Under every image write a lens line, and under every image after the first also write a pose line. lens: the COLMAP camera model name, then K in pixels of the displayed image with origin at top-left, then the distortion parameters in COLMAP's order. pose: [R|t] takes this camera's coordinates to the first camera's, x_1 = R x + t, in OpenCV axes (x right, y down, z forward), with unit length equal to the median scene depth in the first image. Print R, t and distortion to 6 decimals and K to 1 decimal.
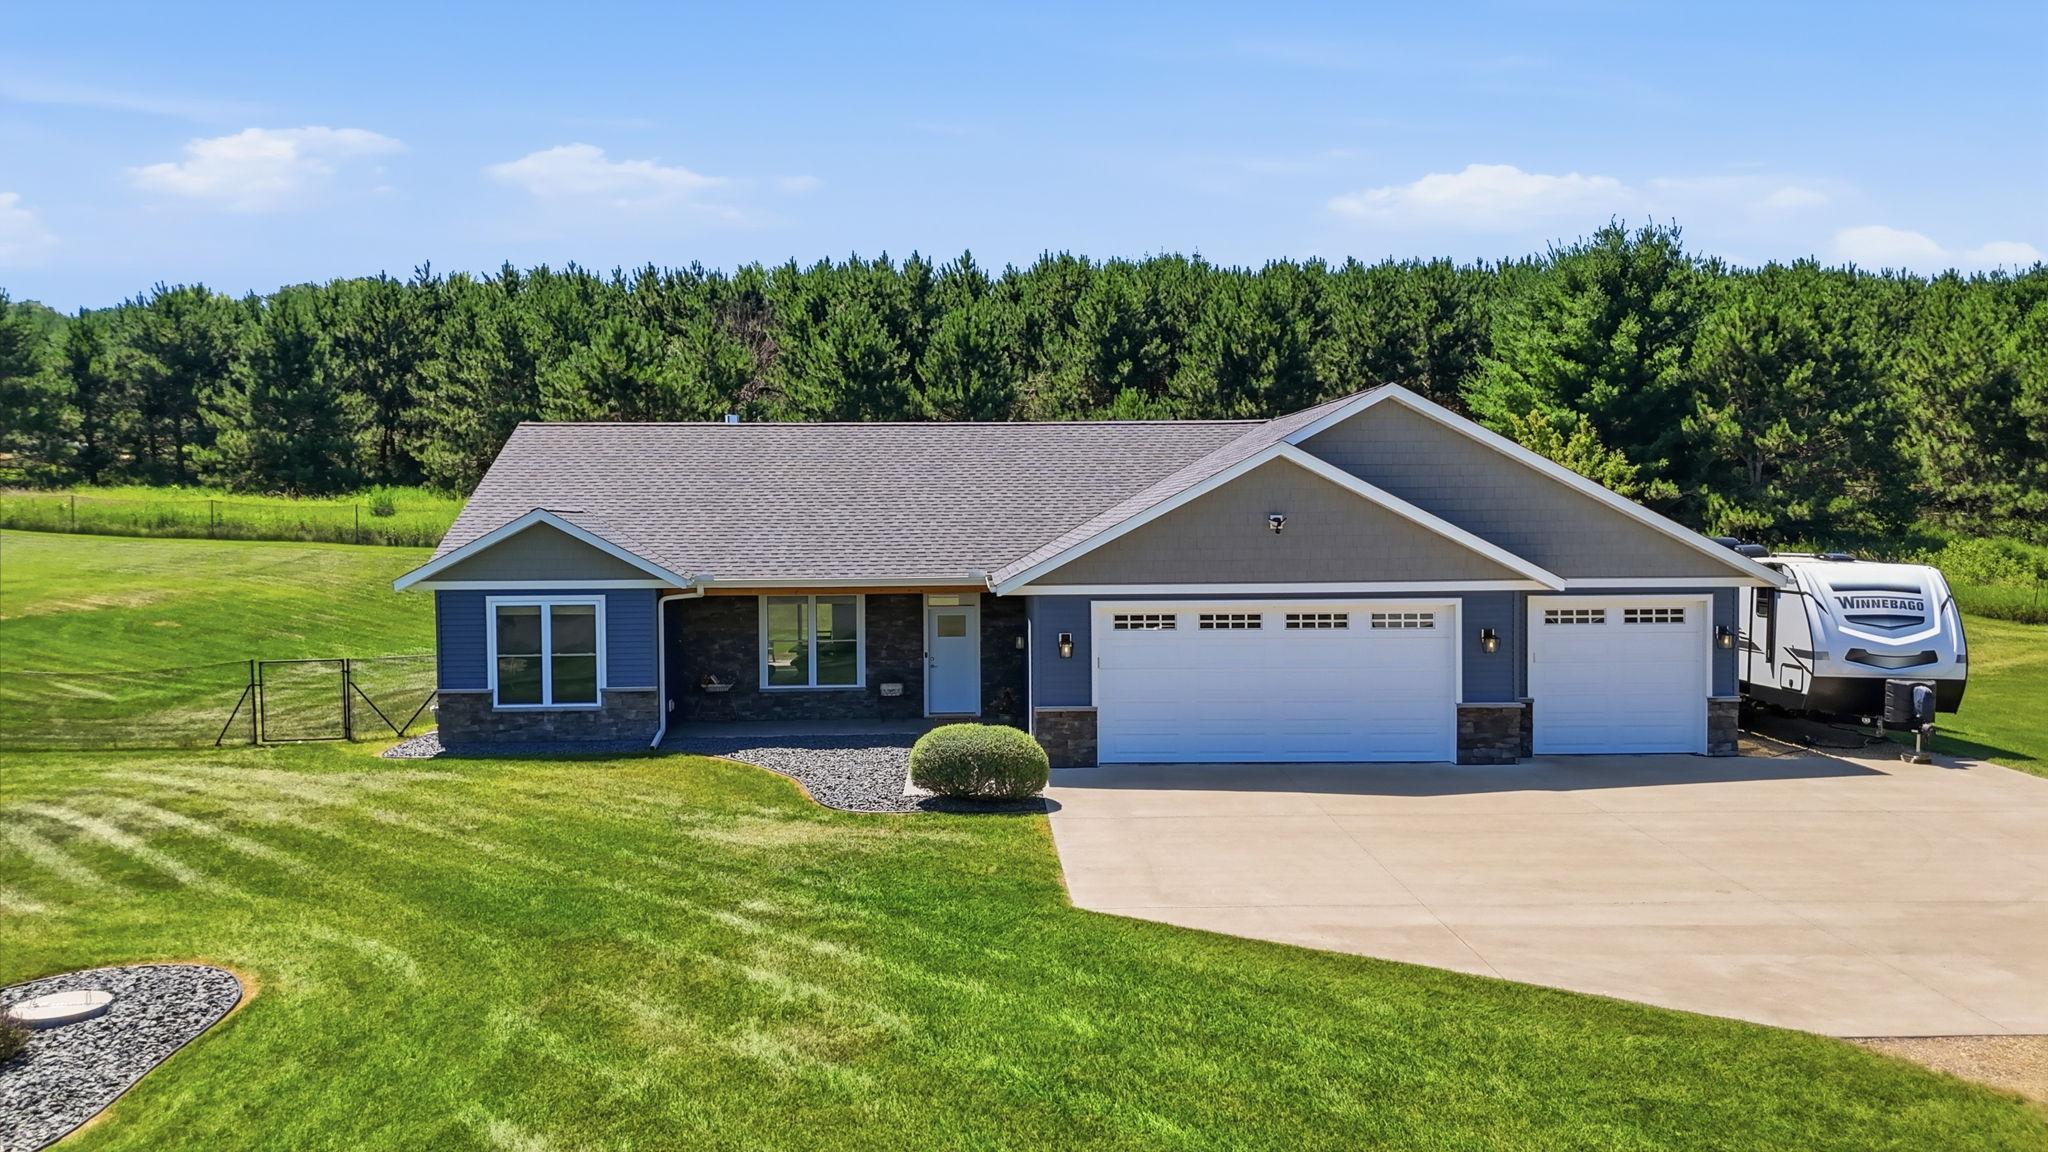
lens RADIAL K [[1483.4, 0, 1024.0], [0, 1483.4, 576.0], [0, 0, 1]] dist [0.072298, -0.083574]
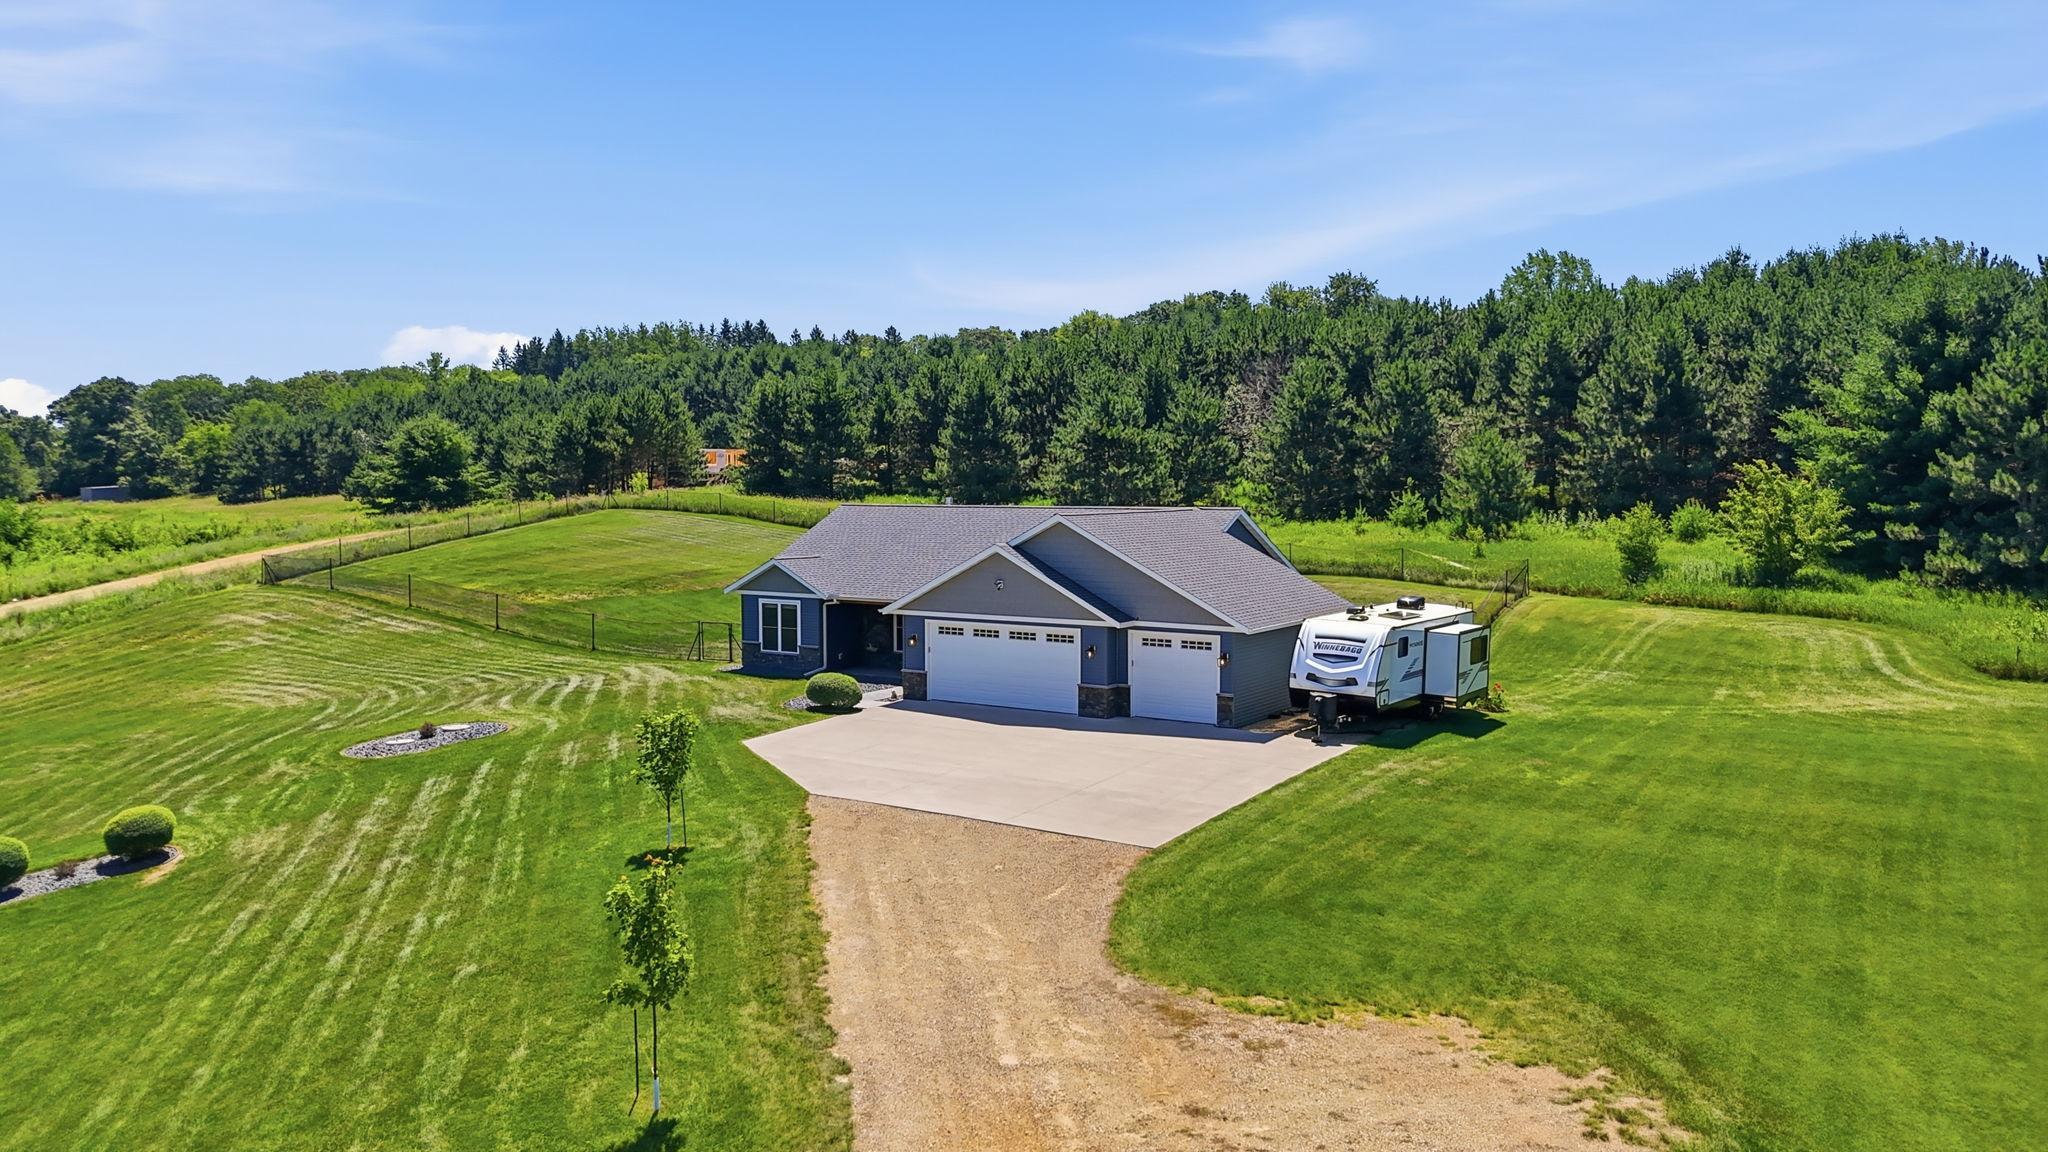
lens RADIAL K [[1483.4, 0, 1024.0], [0, 1483.4, 576.0], [0, 0, 1]] dist [0.072298, -0.083574]
pose [[0.816643, 0.043473, -0.575503, 1.183612], [-0.026910, 0.998943, 0.037273, -0.108946], [0.576515, -0.014952, 0.816950, -0.530194]]
